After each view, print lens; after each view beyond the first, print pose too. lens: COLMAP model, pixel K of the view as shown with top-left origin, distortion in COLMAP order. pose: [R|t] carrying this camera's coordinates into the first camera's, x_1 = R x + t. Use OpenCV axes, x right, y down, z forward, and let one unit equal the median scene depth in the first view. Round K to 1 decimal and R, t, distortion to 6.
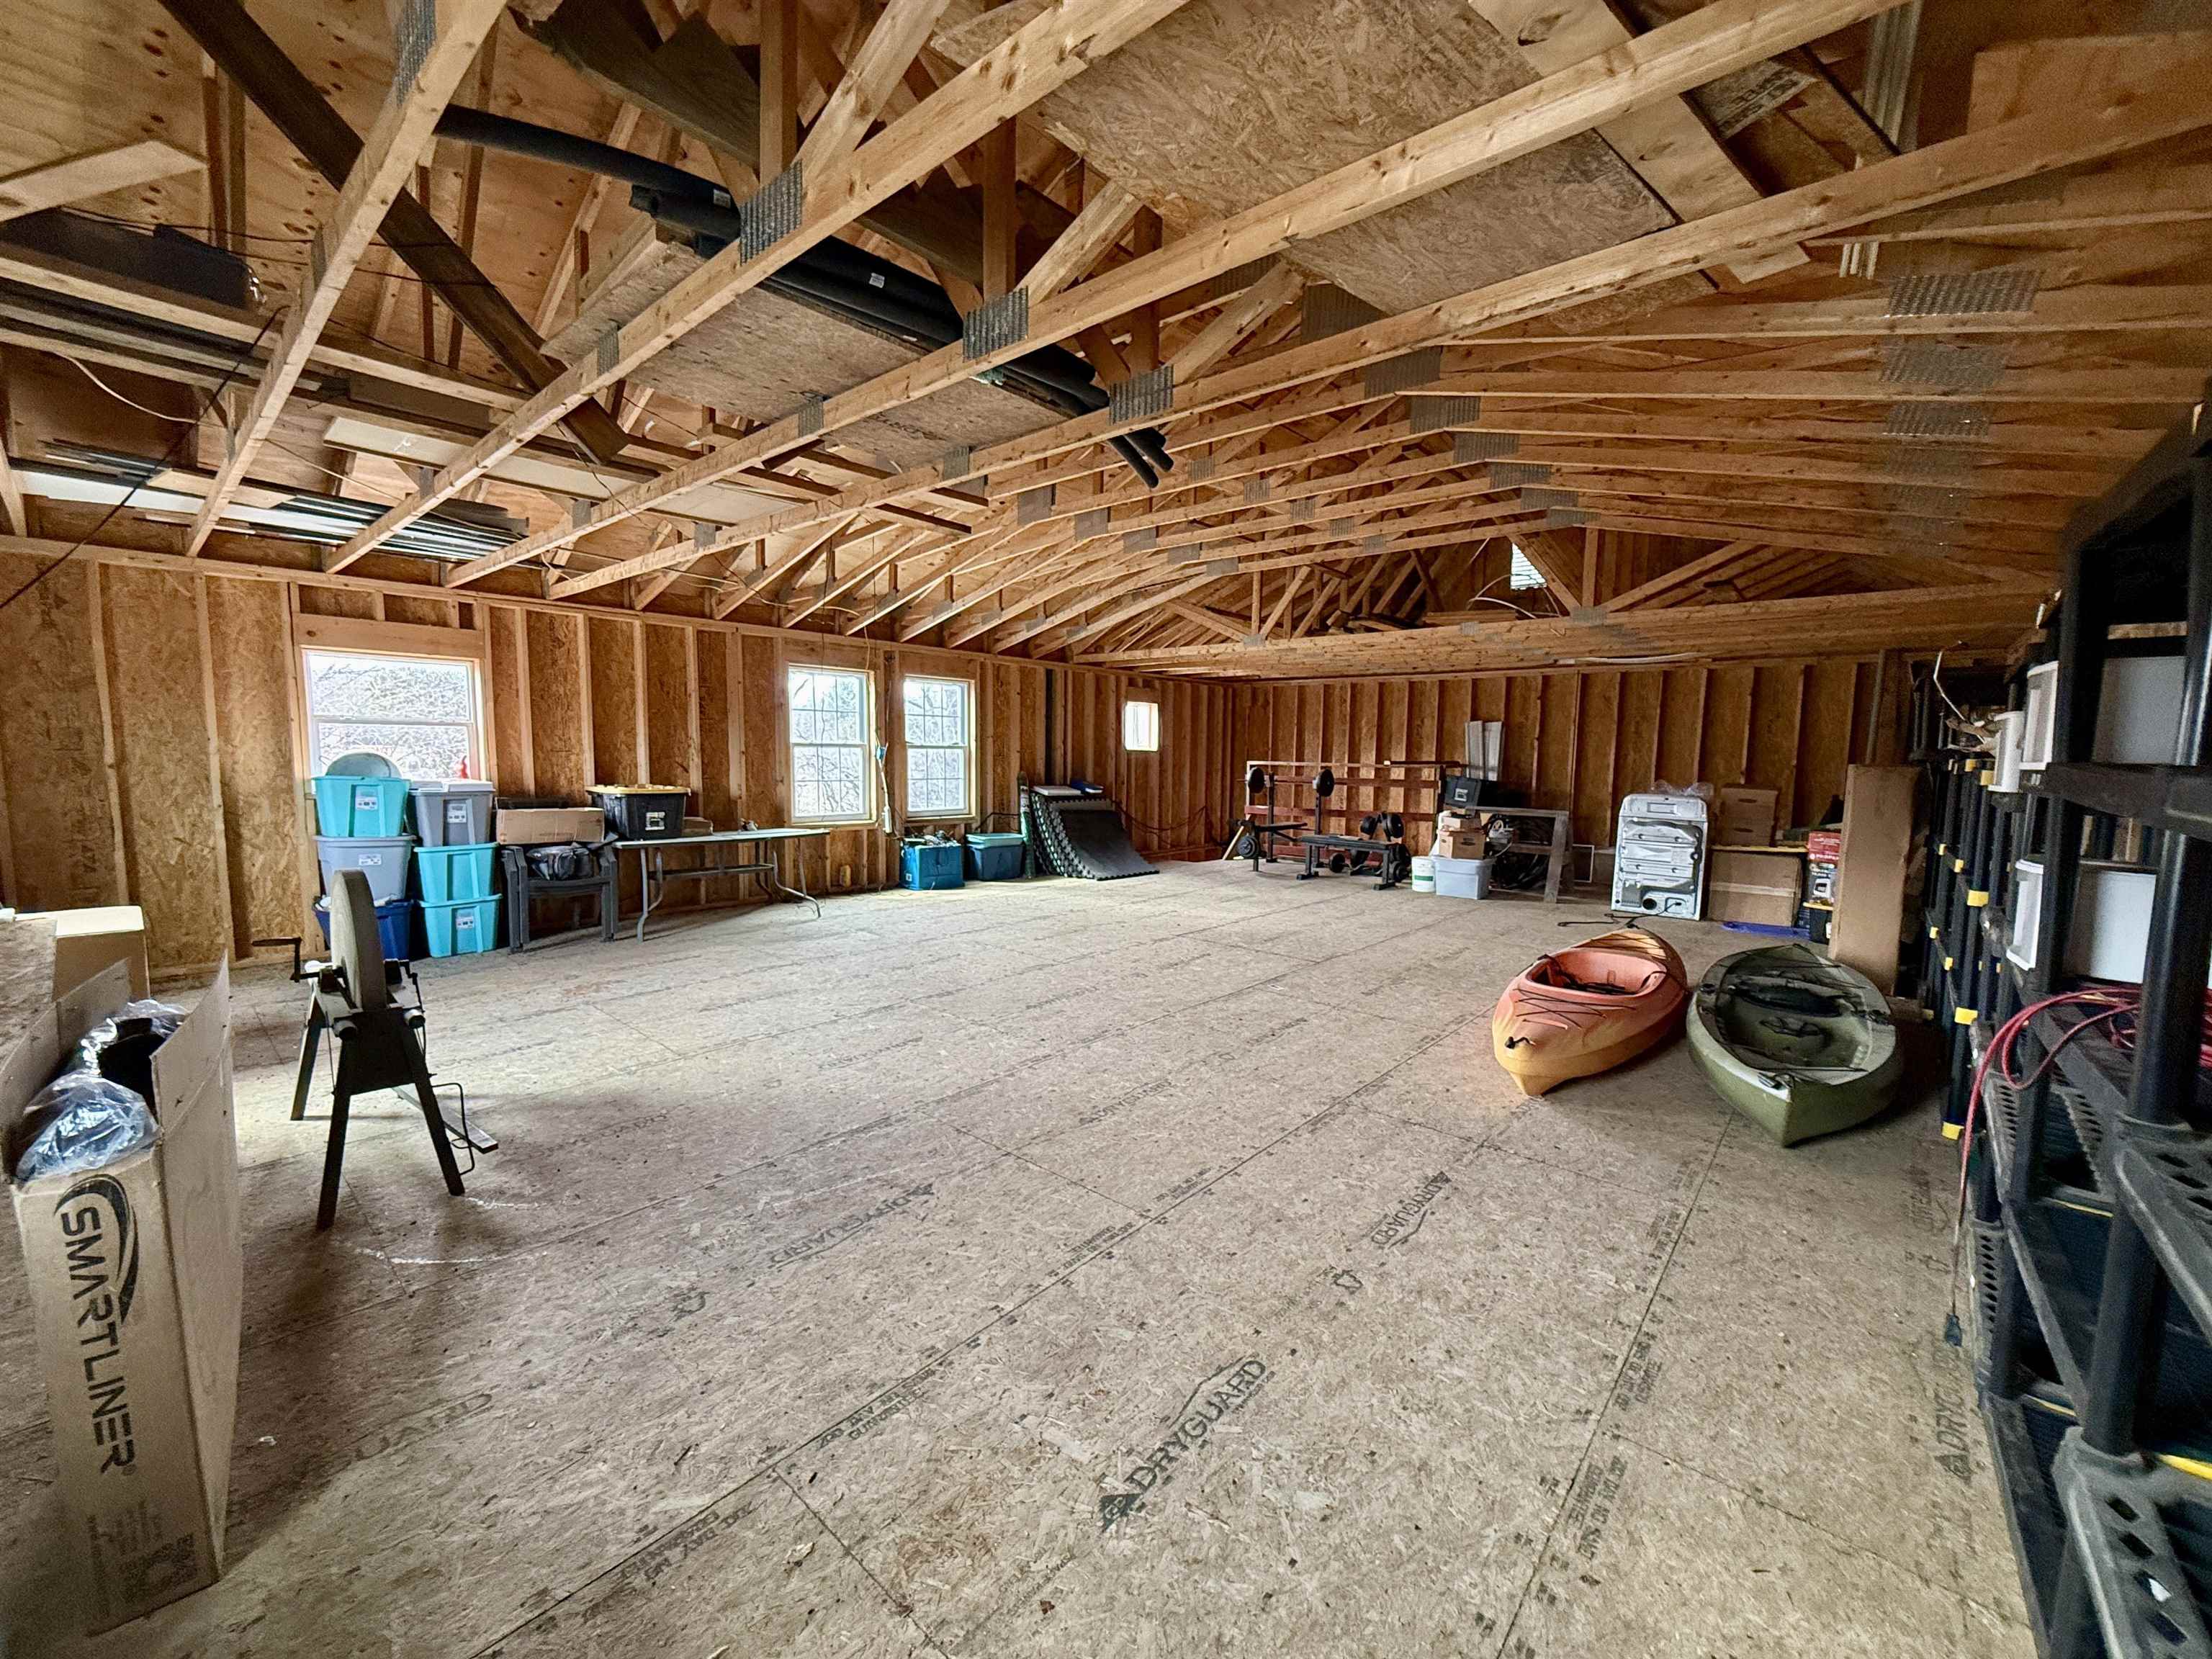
lens RADIAL K [[878.6, 0, 1102.0], [0, 878.6, 834.9], [0, 0, 1]] dist [-0.000370, -0.000042]
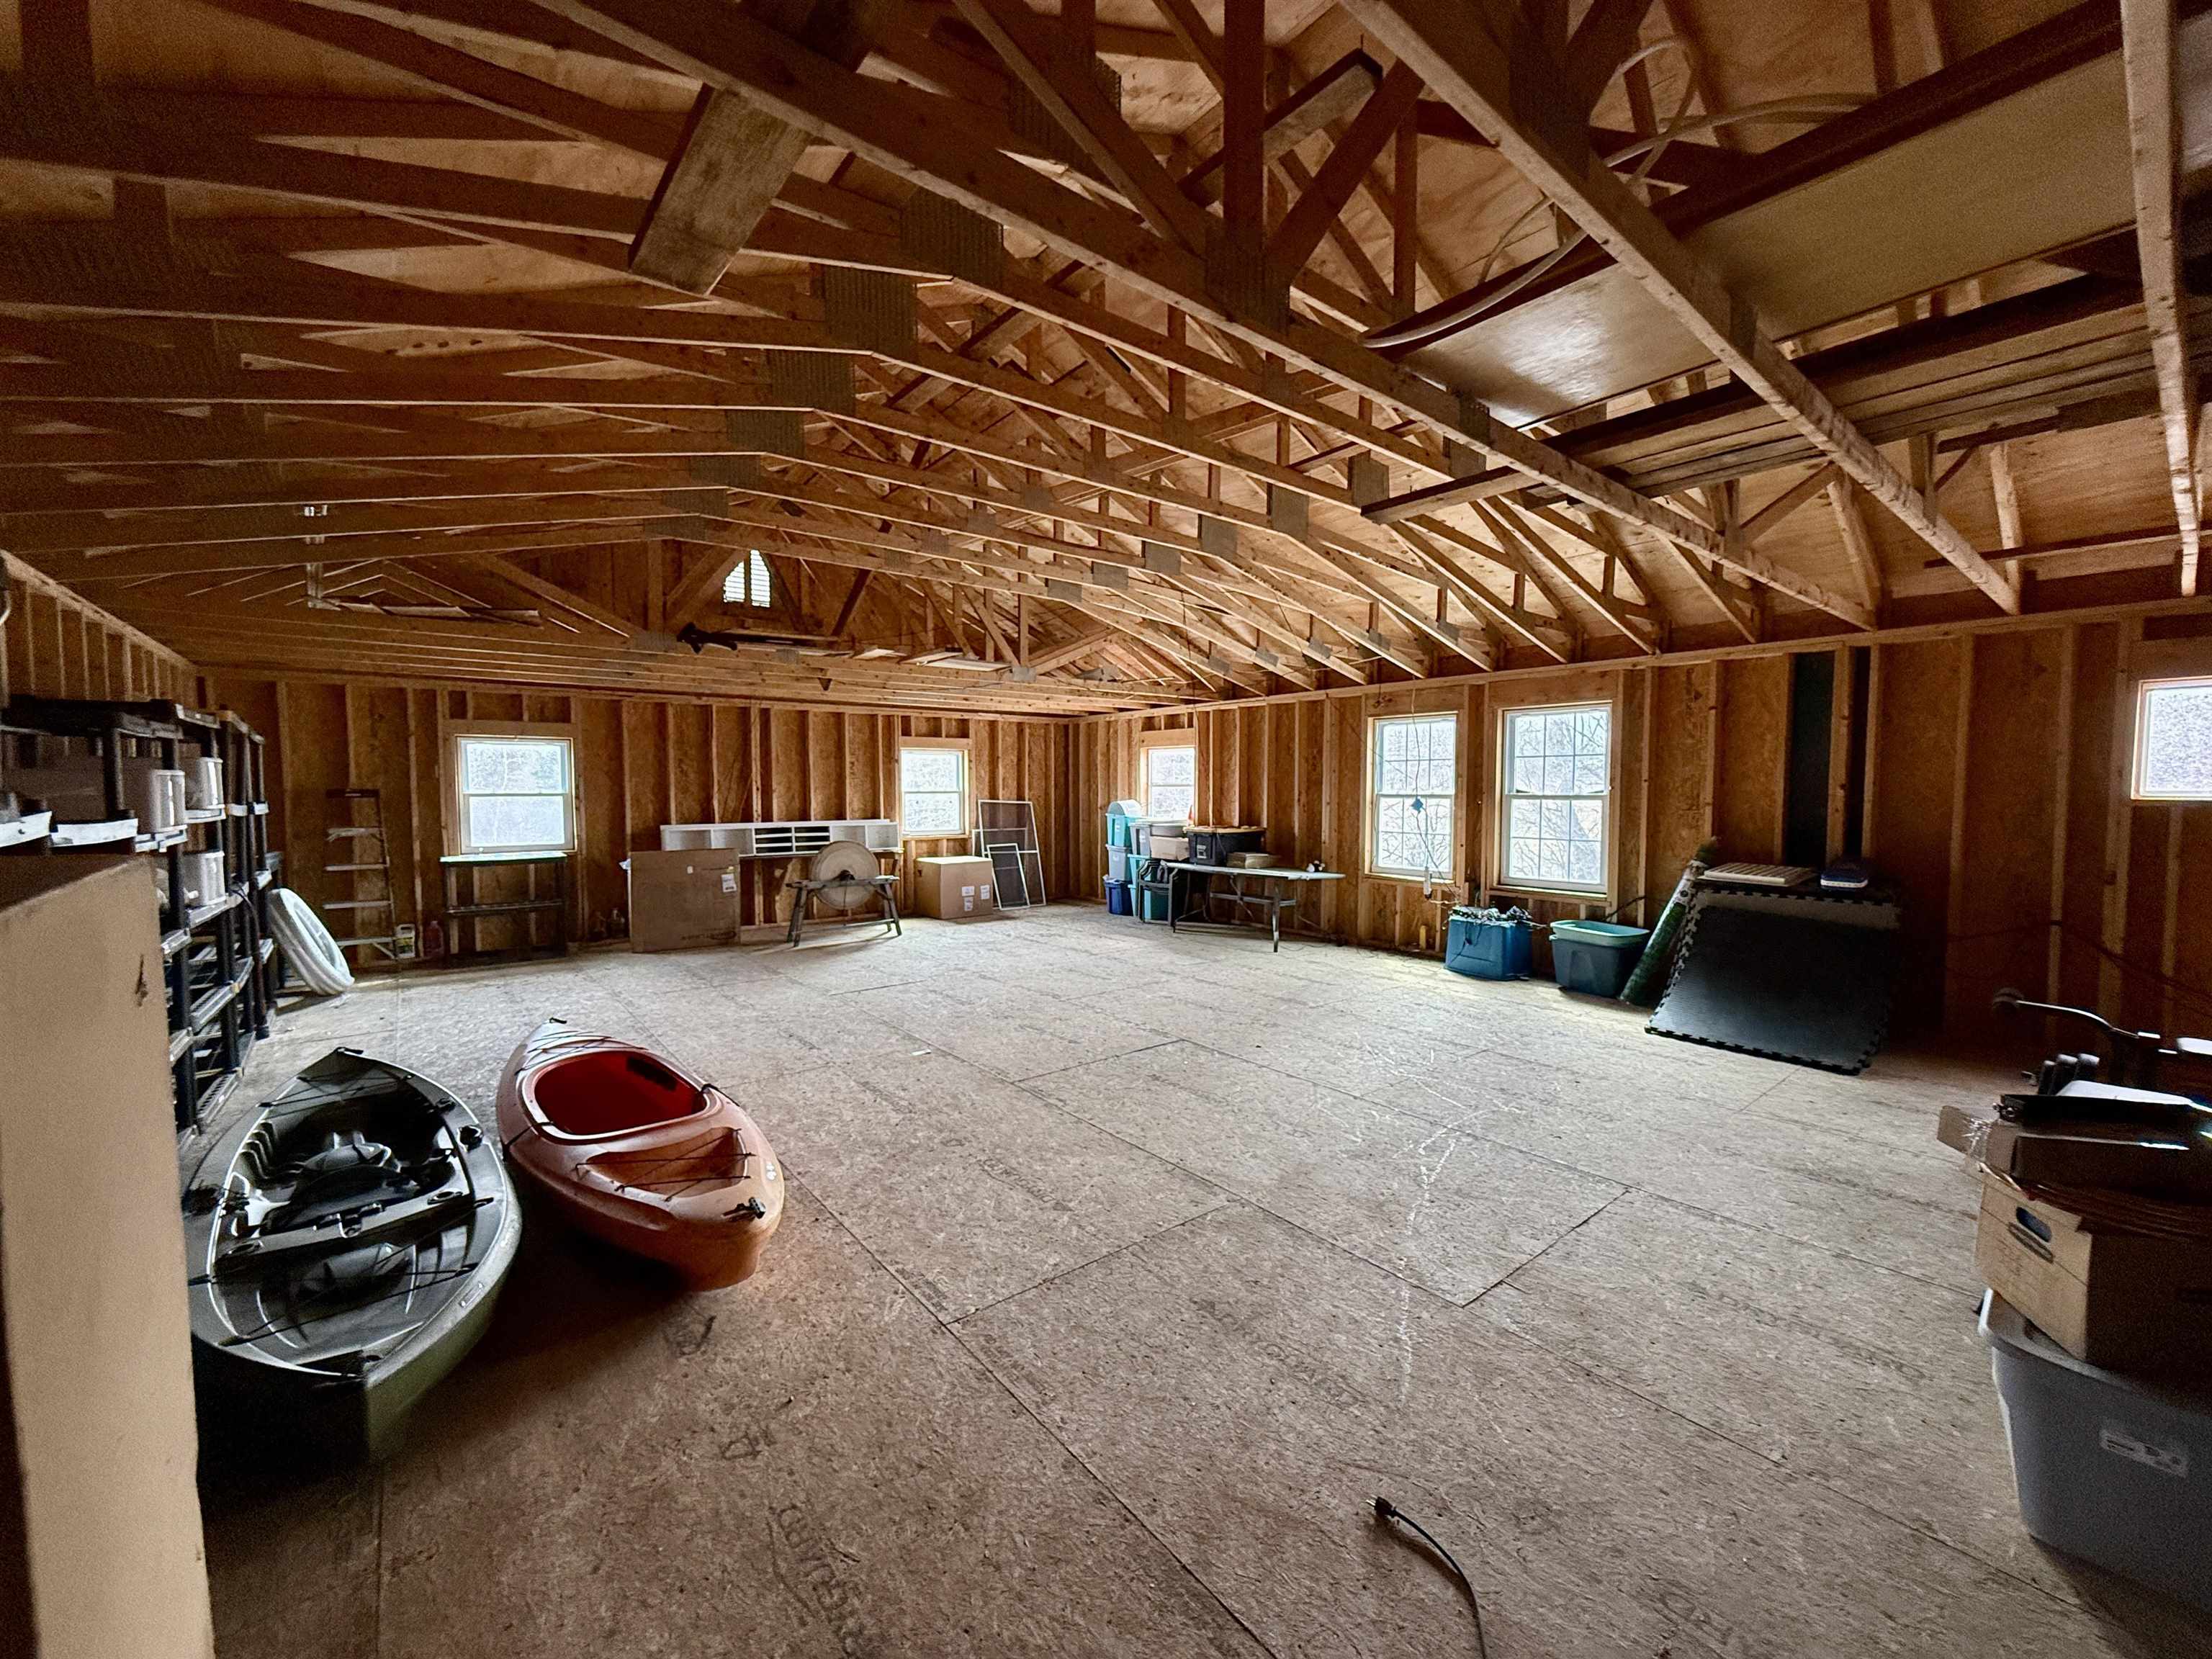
lens RADIAL K [[878.6, 0, 1103.4], [0, 878.6, 829.8], [0, 0, 1]] dist [-0.000370, -0.000042]
pose [[-0.173441, 0.033197, -0.984285, 0.683199], [-0.094887, 0.994219, 0.050253, -0.081803], [0.980263, 0.102112, -0.169288, 0.835266]]
